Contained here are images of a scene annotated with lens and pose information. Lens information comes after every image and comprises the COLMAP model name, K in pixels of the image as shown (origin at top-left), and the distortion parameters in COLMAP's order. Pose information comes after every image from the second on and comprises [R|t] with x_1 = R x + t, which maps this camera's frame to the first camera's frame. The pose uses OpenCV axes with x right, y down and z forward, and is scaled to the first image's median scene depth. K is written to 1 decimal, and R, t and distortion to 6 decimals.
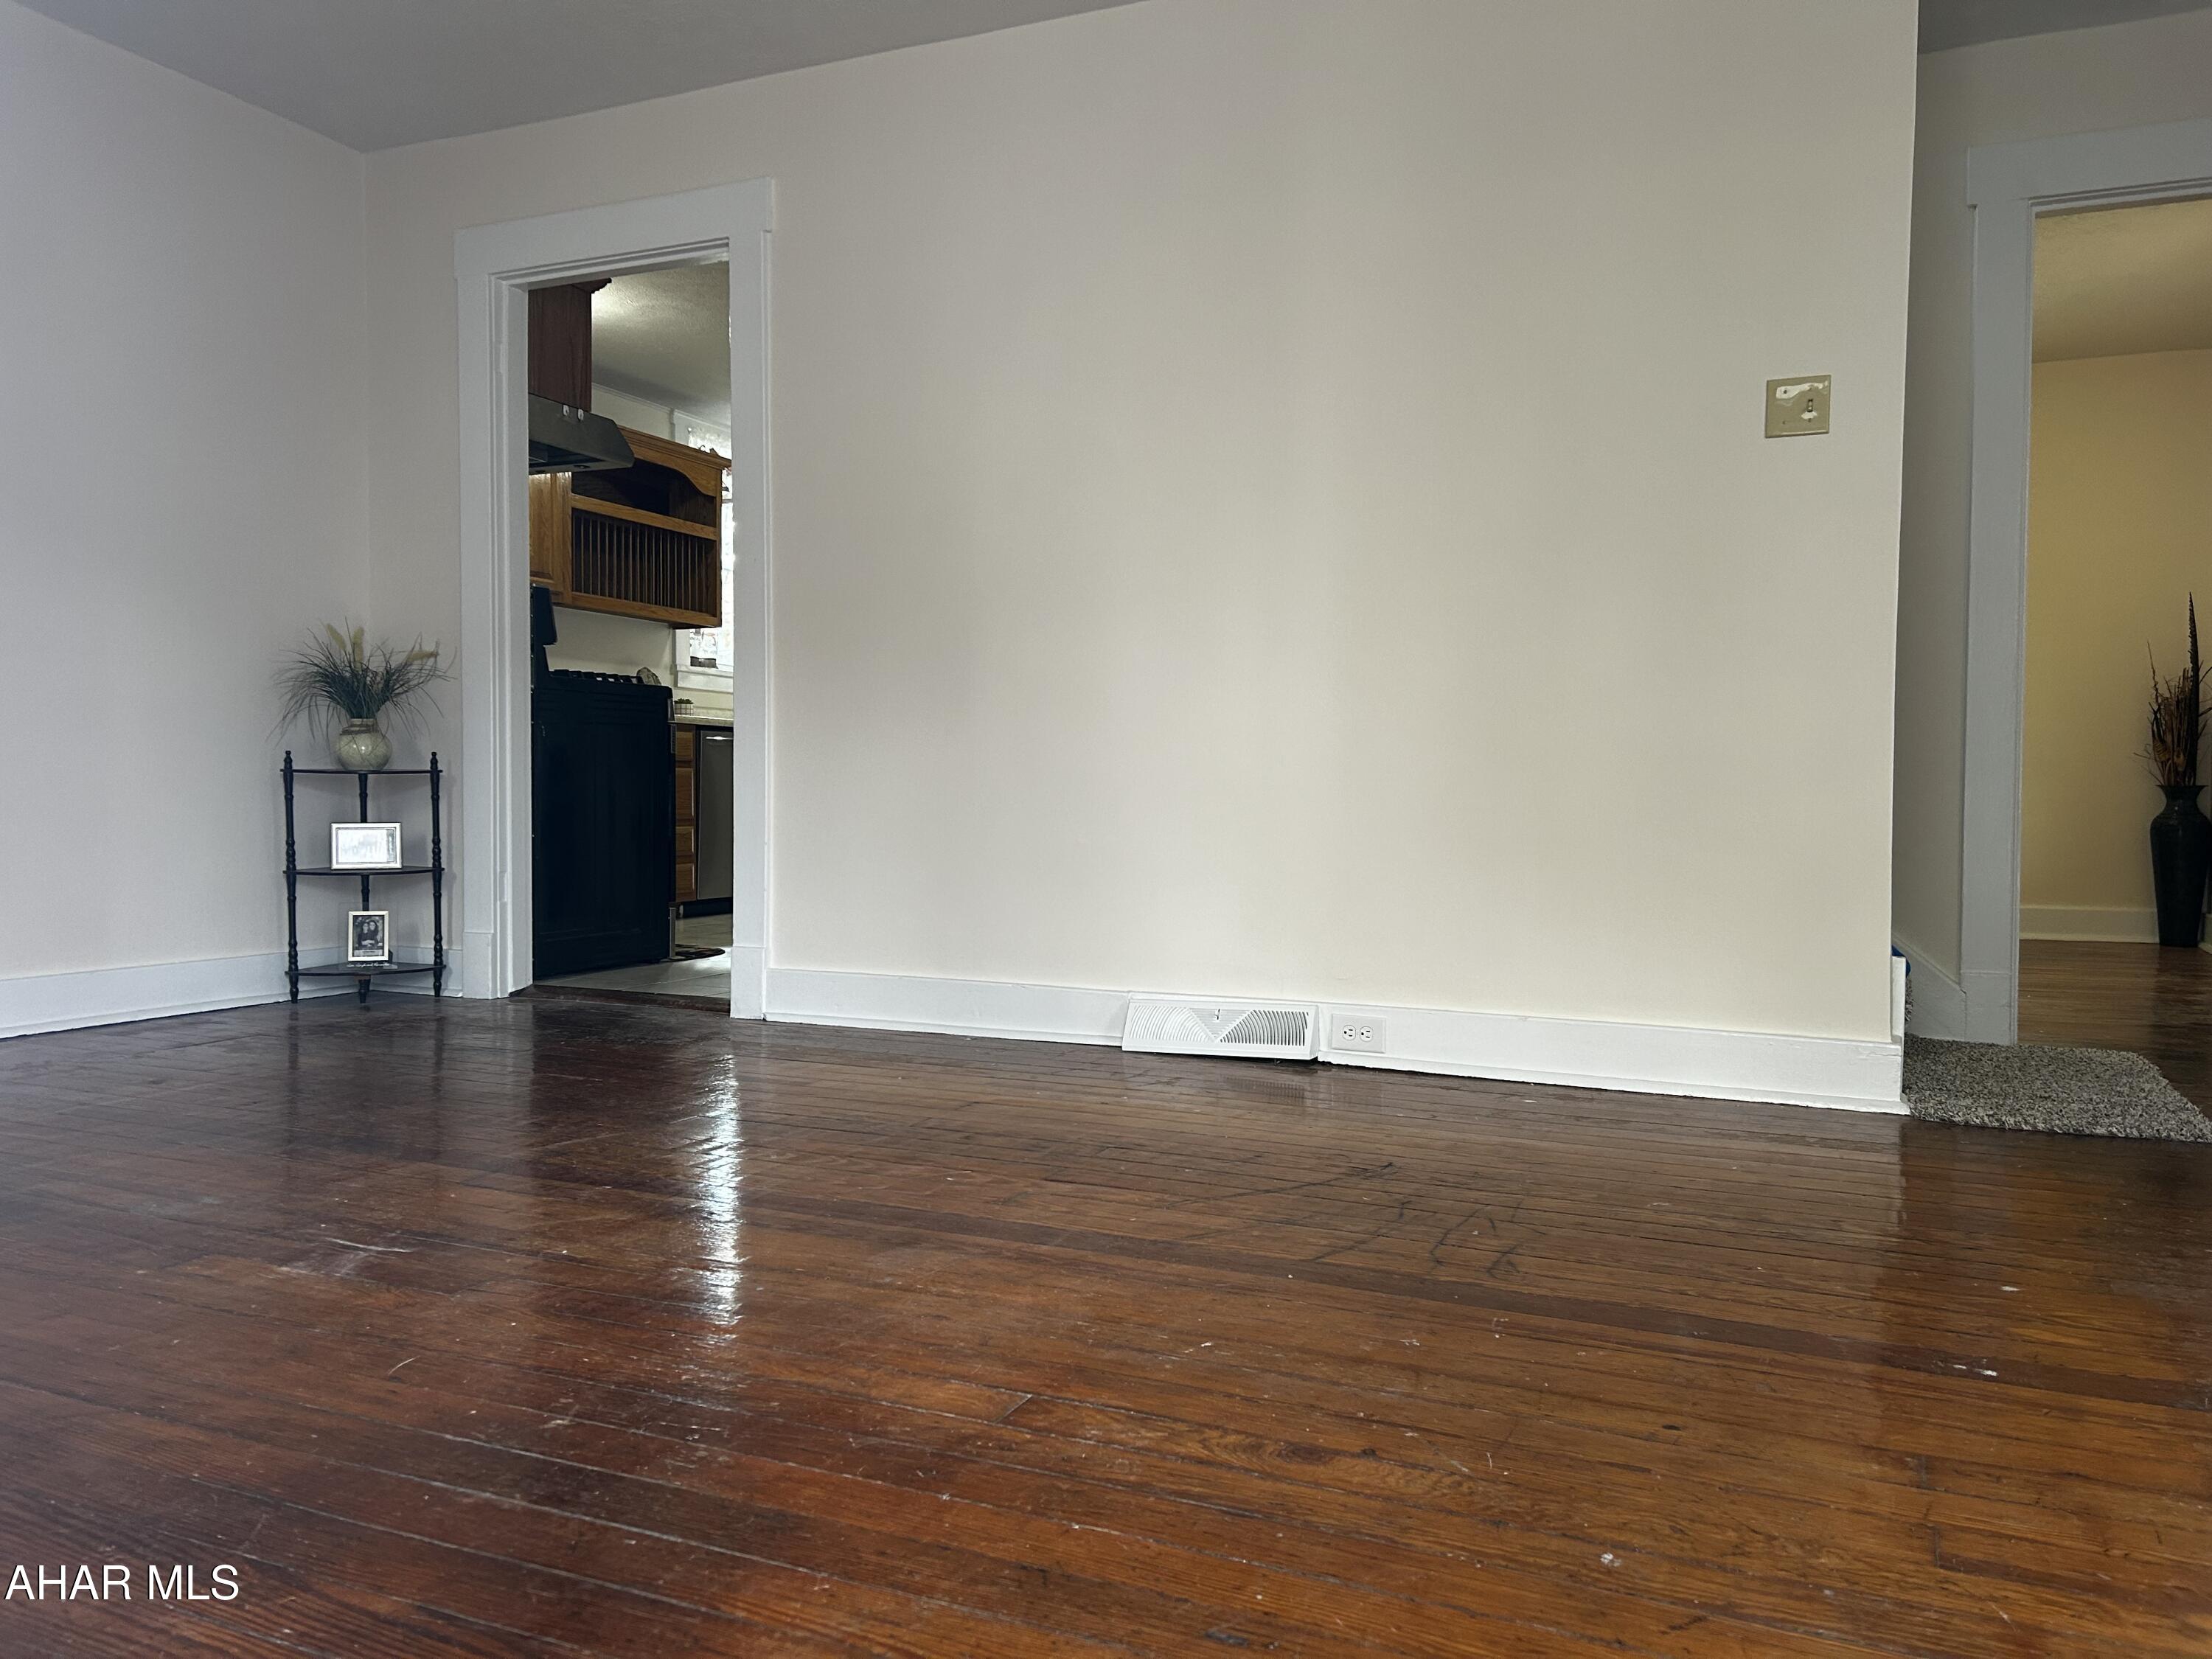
lens RADIAL K [[1629.6, 0, 1105.5], [0, 1629.6, 841.0], [0, 0, 1]] dist [0.054025, -0.063978]
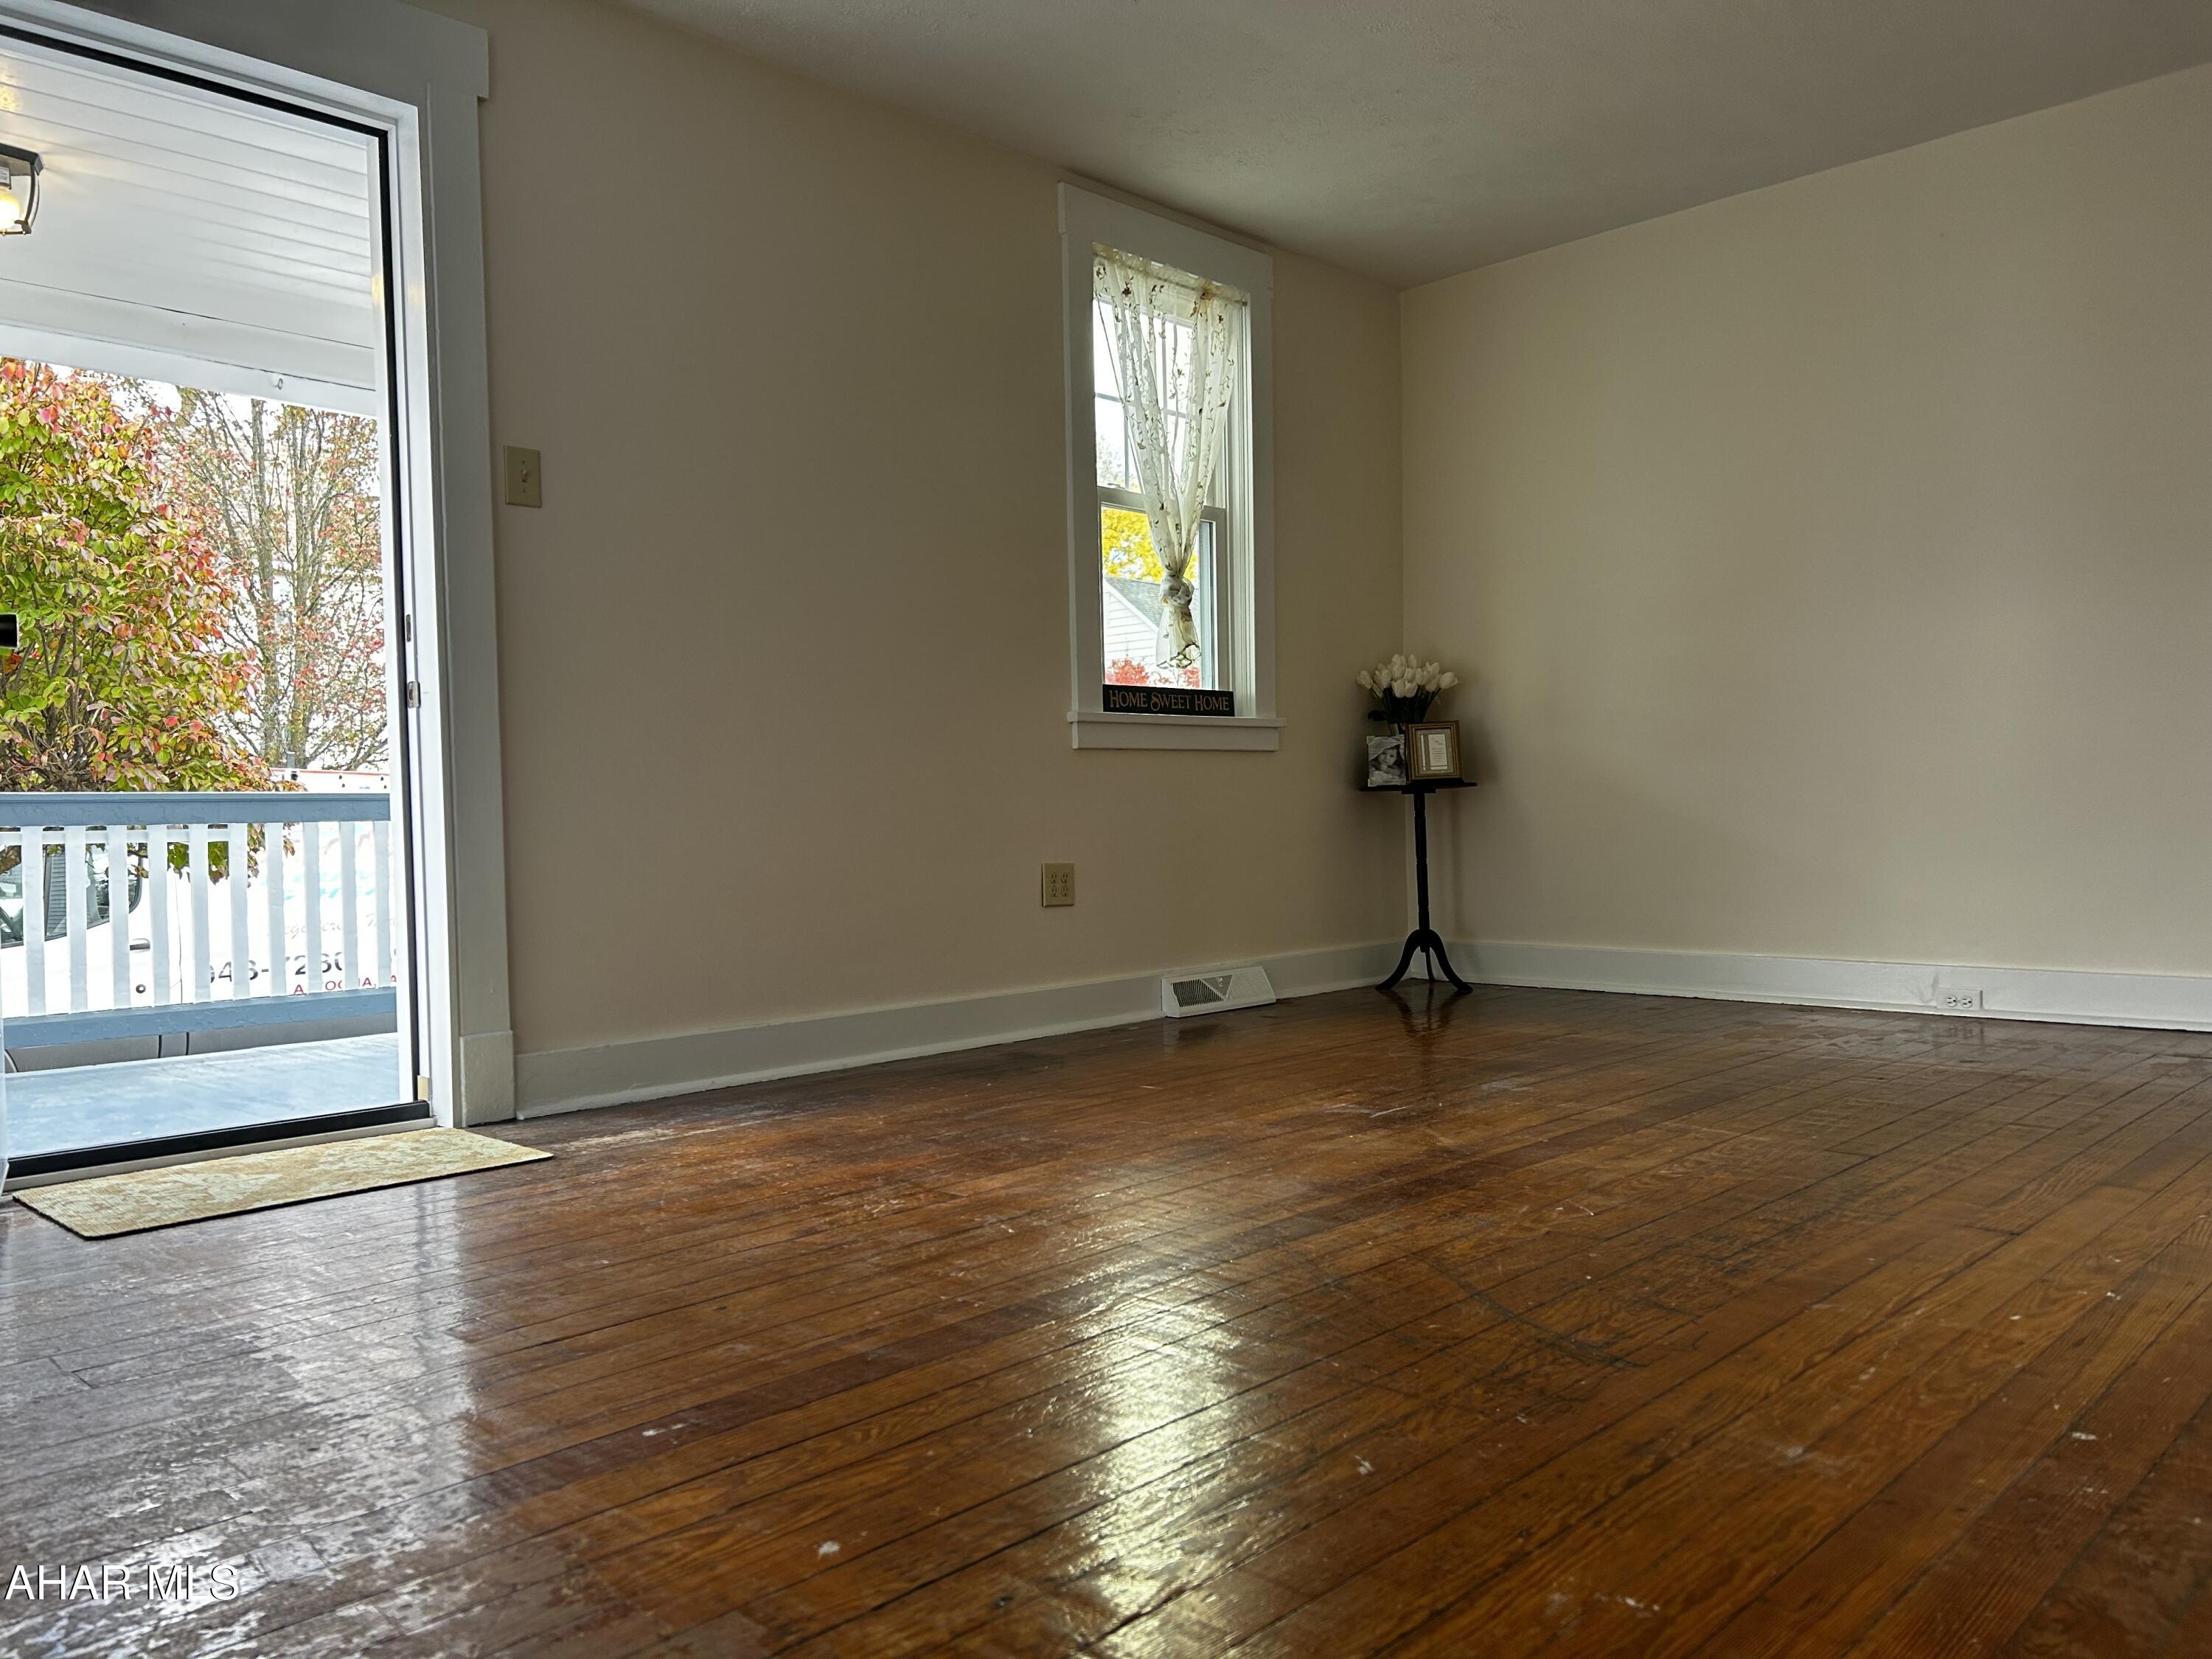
lens RADIAL K [[1629.6, 0, 1105.5], [0, 1629.6, 841.0], [0, 0, 1]] dist [0.054025, -0.063978]
pose [[-0.317311, 0.014842, -0.948205, 1.339218], [-0.007758, 0.999803, 0.018245, -0.039372], [0.948290, 0.013145, -0.317134, 1.534193]]
